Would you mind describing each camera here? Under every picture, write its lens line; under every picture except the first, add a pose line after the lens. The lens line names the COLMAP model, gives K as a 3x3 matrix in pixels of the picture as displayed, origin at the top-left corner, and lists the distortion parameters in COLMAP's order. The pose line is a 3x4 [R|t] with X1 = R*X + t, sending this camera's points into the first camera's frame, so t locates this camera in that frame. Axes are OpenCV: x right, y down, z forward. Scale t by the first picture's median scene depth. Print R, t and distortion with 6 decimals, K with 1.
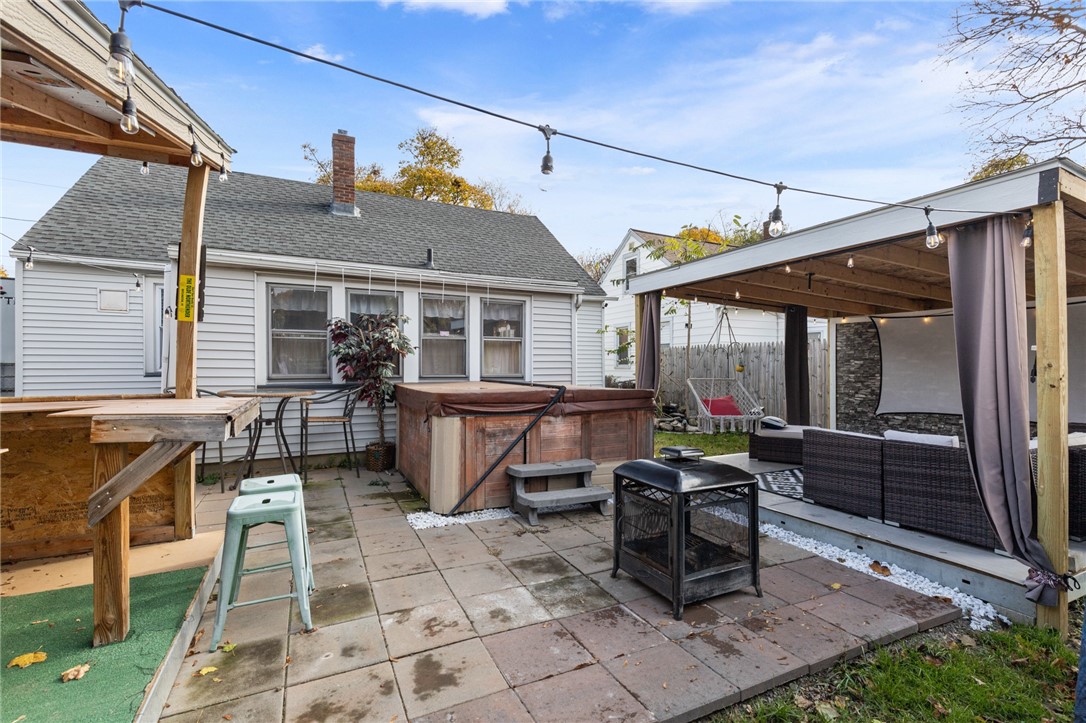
lens RADIAL K [[497.8, 0, 525.0], [0, 497.8, 357.4], [0, 0, 1]] dist [-0.000390, 0.000052]
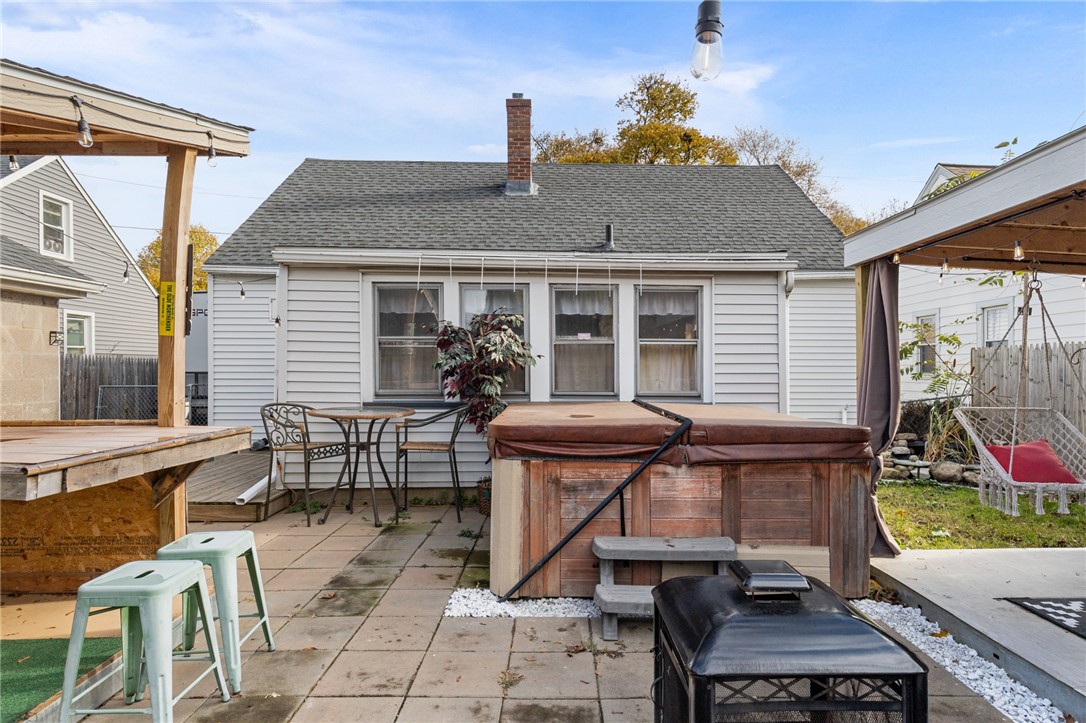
lens RADIAL K [[604.5, 0, 543.0], [0, 604.5, 361.5], [0, 0, 1]] dist [0.005484, -0.000437]
pose [[0.910402, -0.005598, -0.413686, 0.173985], [0.006880, 0.999975, 0.001608, -0.013662], [0.413667, -0.004310, 0.910418, 0.170786]]
